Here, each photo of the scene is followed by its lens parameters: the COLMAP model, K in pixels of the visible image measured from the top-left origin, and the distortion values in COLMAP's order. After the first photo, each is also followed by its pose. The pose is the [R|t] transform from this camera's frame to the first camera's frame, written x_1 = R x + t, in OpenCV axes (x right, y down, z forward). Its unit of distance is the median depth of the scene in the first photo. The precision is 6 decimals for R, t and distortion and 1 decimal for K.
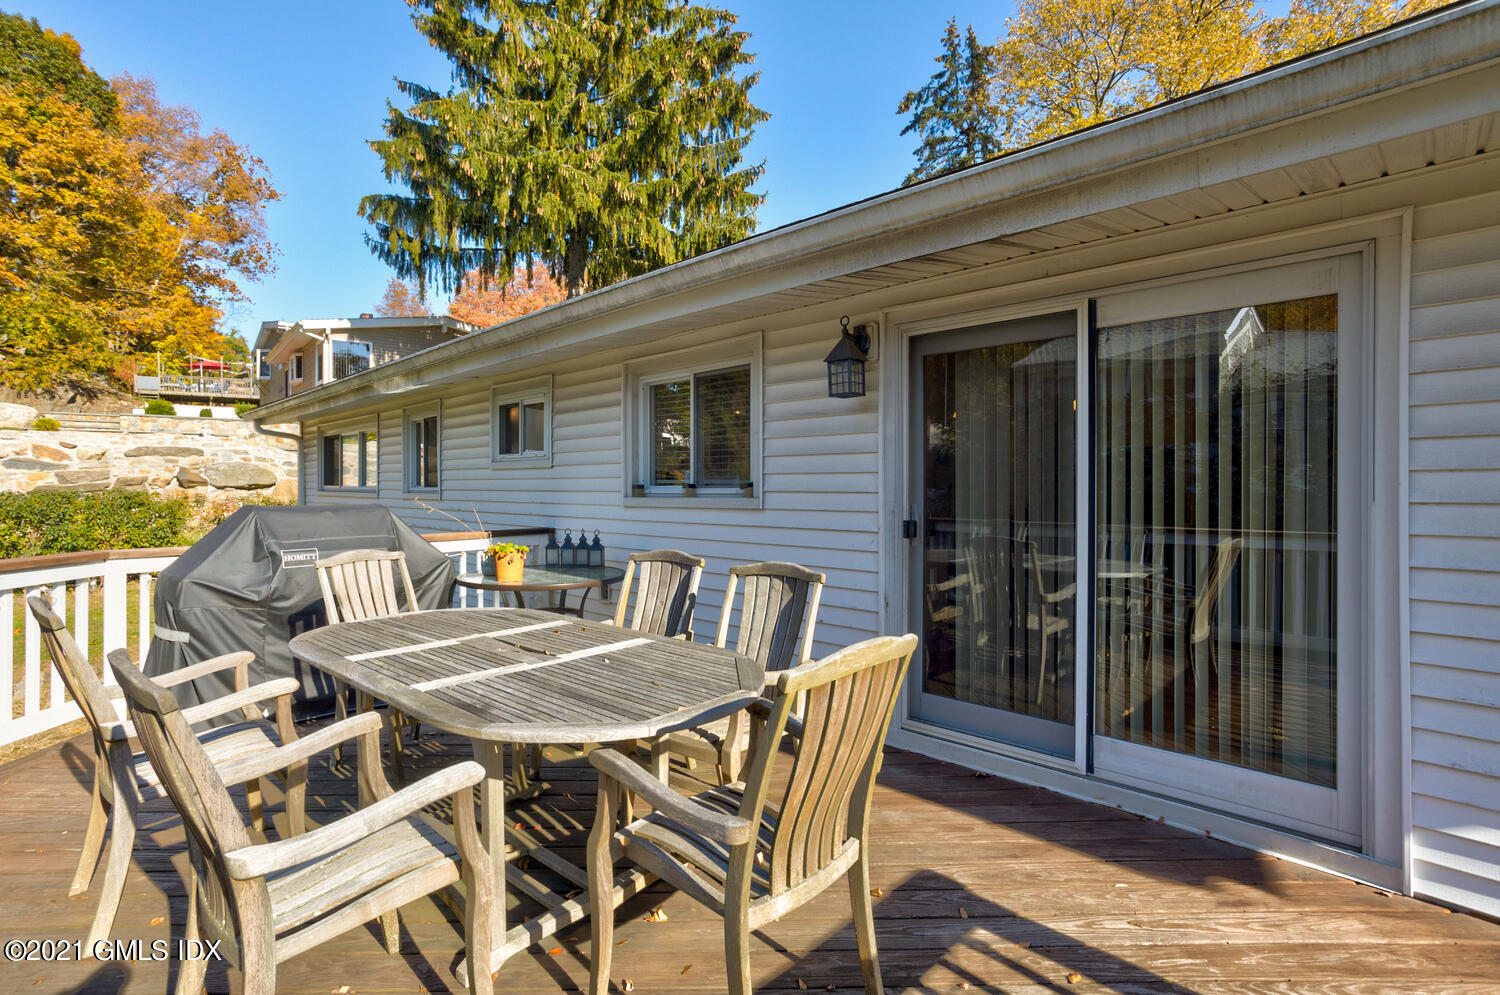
lens RADIAL K [[712.3, 0, 718.2], [0, 712.3, 485.3], [0, 0, 1]] dist [-0.042864, 0.033766]
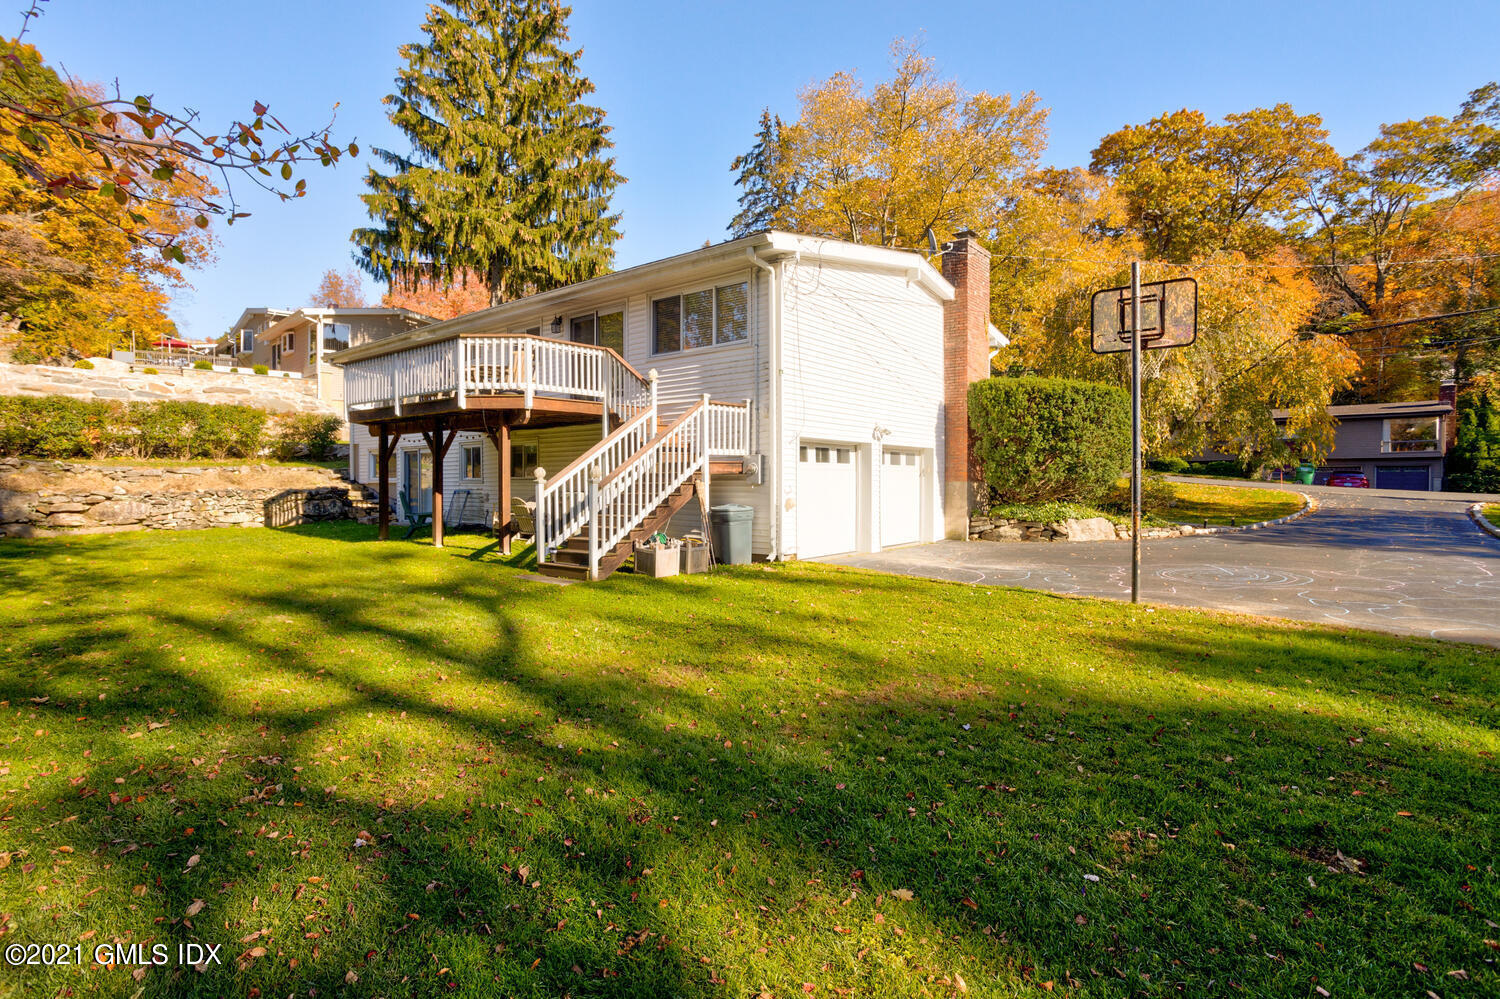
lens RADIAL K [[762.8, 0, 740.3], [0, 762.8, 489.0], [0, 0, 1]] dist [-0.049701, 0.045232]
pose [[0.994268, -0.002152, 0.106899, 0.140454], [0.002599, 0.999988, -0.004046, 0.147667], [-0.106890, 0.004301, 0.994262, -0.644804]]
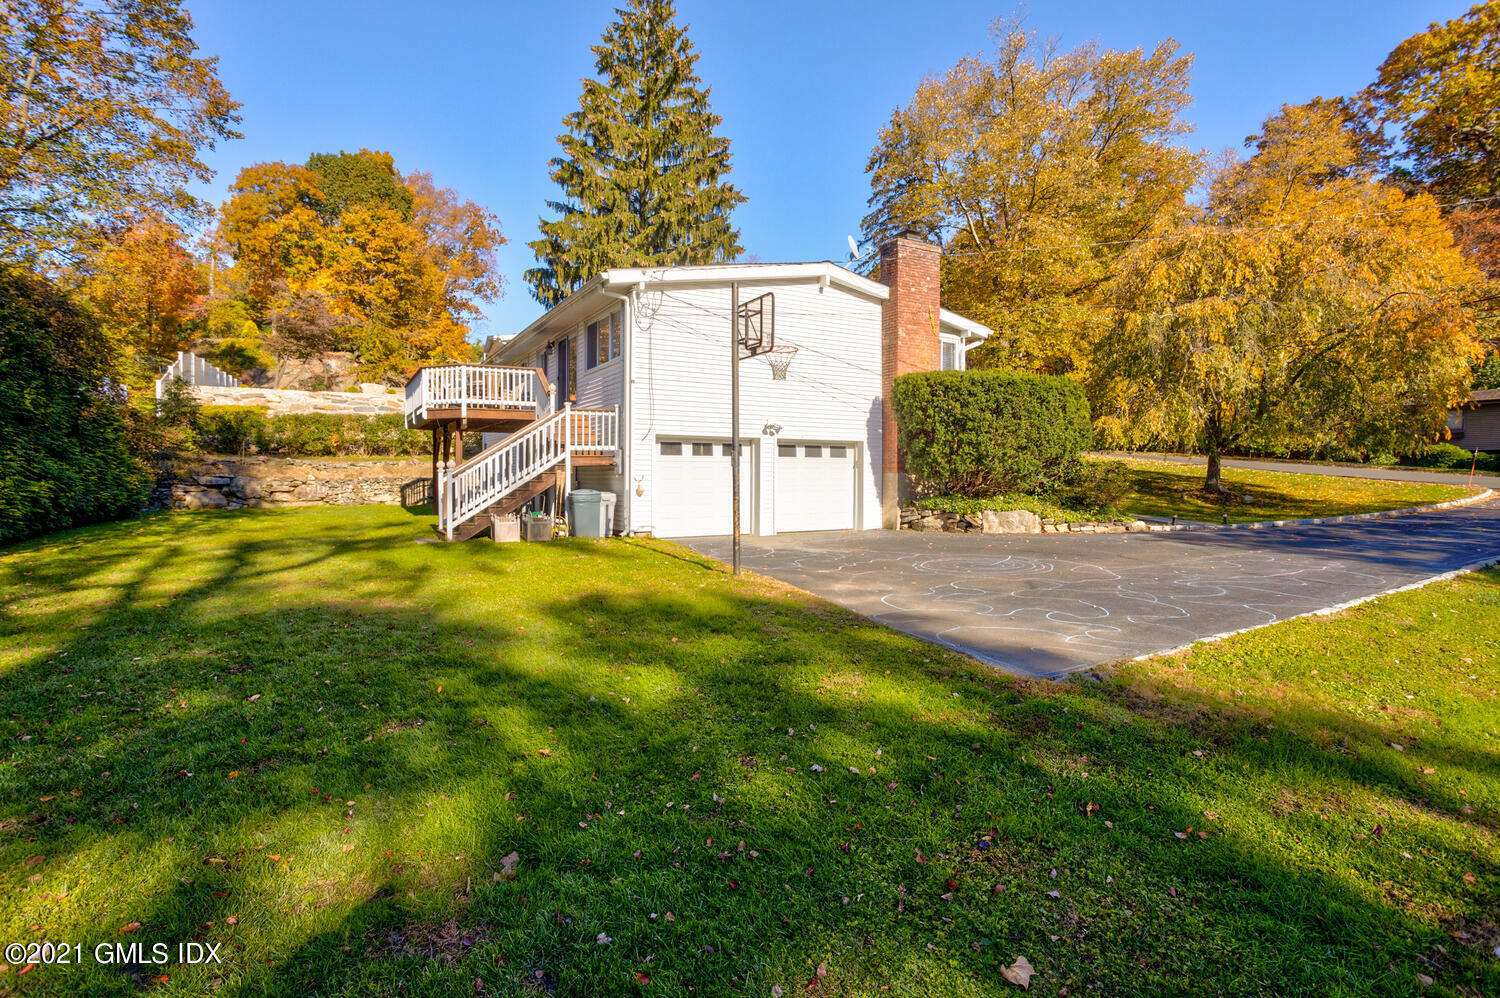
lens RADIAL K [[762.8, 0, 740.3], [0, 762.8, 488.5], [0, 0, 1]] dist [-0.049701, 0.045232]
pose [[0.960796, 0.007082, -0.277167, 0.563183], [-0.006163, 0.999972, 0.004185, 0.152193], [0.277189, -0.002312, 0.960813, -0.729687]]
